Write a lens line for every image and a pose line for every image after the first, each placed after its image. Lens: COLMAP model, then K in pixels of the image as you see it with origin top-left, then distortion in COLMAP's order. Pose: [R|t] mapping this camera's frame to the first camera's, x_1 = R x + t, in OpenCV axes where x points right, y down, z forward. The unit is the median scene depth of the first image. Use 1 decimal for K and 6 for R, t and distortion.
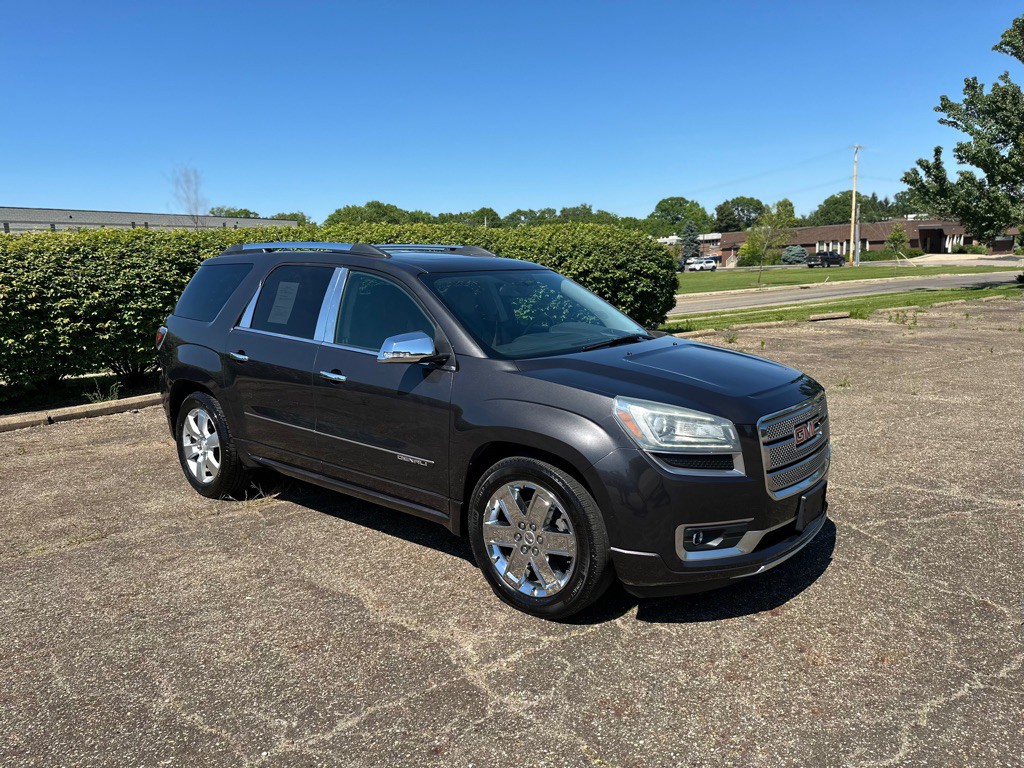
lens RADIAL K [[716.7, 0, 510.2], [0, 716.7, 402.4], [0, 0, 1]] dist [0.029830, -0.039403]
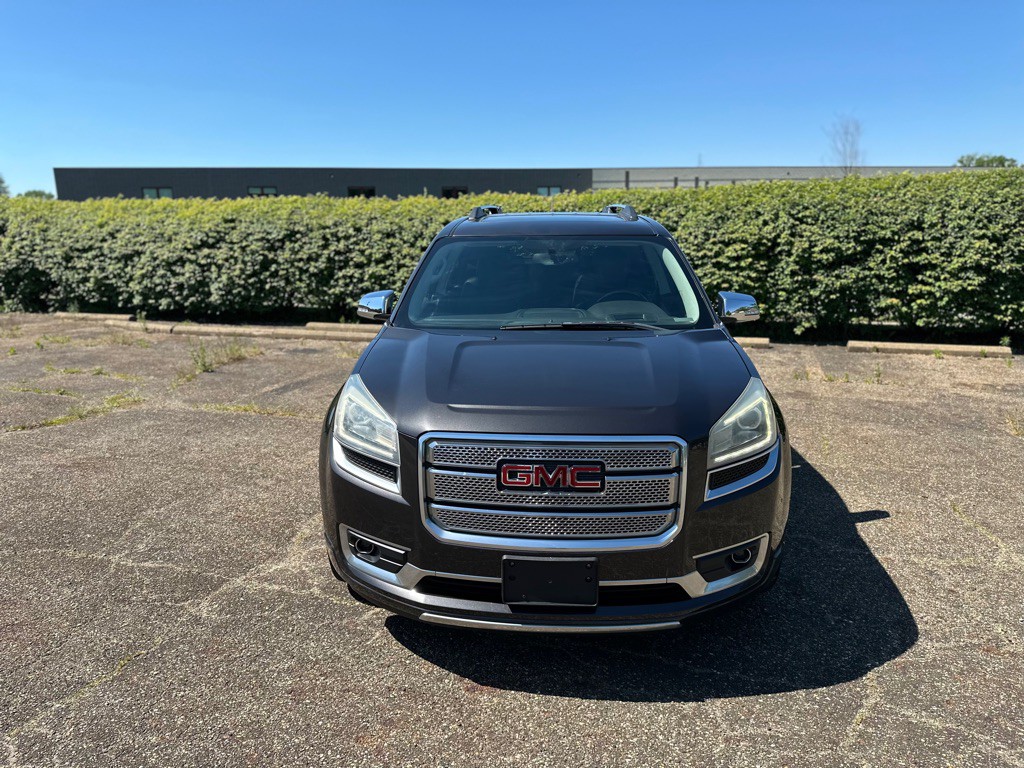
lens RADIAL K [[716.7, 0, 517.3], [0, 716.7, 389.2], [0, 0, 1]] dist [0.029830, -0.039403]
pose [[0.593732, 0.194847, -0.780716, 0.627586], [-0.159946, 0.979457, 0.122809, -0.085665], [0.788606, 0.051956, 0.612700, 0.362579]]
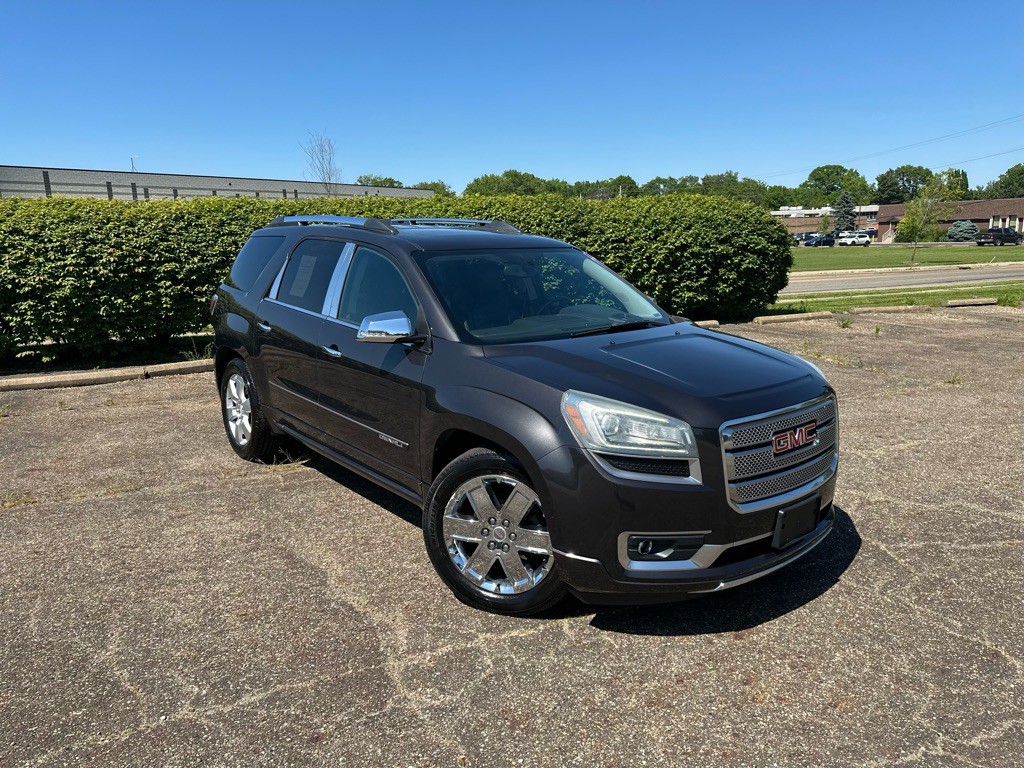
lens RADIAL K [[716.7, 0, 509.0], [0, 716.7, 397.1], [0, 0, 1]] dist [0.029830, -0.039403]
pose [[0.982249, 0.058183, -0.178330, 0.150972], [-0.052199, 0.997911, 0.038072, -0.019052], [0.180172, -0.028088, 0.983234, 0.040870]]
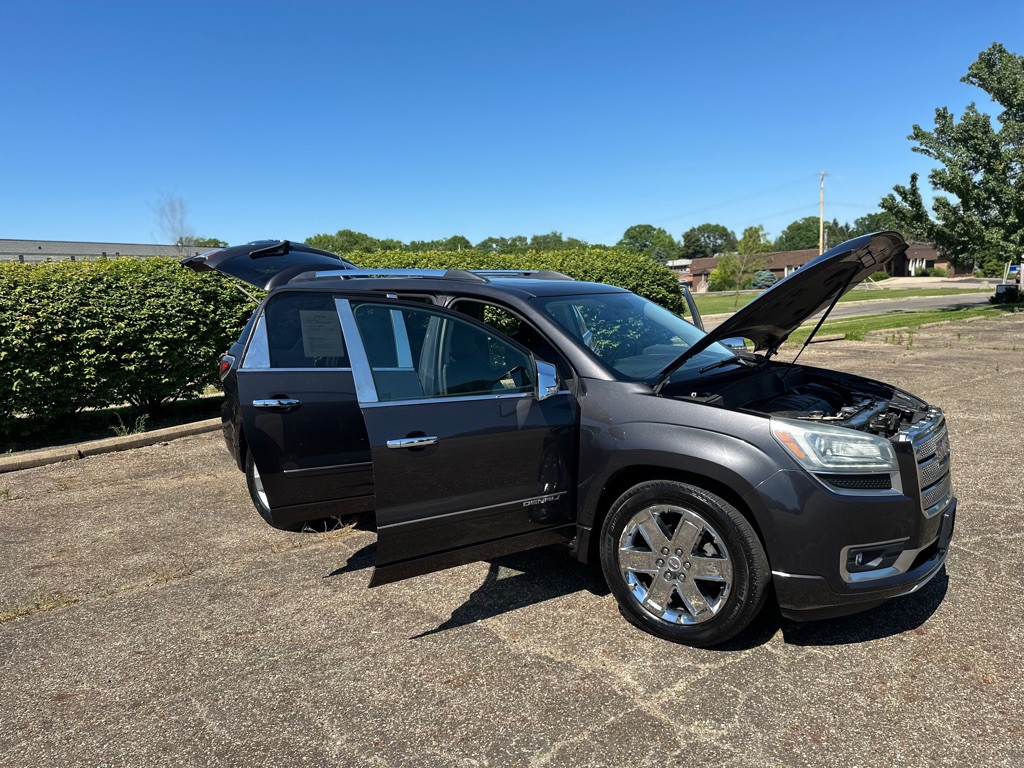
lens RADIAL K [[716.7, 0, 511.2], [0, 716.7, 405.3], [0, 0, 1]] dist [0.029830, -0.039403]
pose [[0.998993, -0.016518, 0.041708, -0.156208], [0.017868, 0.999321, -0.032212, 0.000266], [-0.041148, 0.032925, 0.998610, 0.011200]]
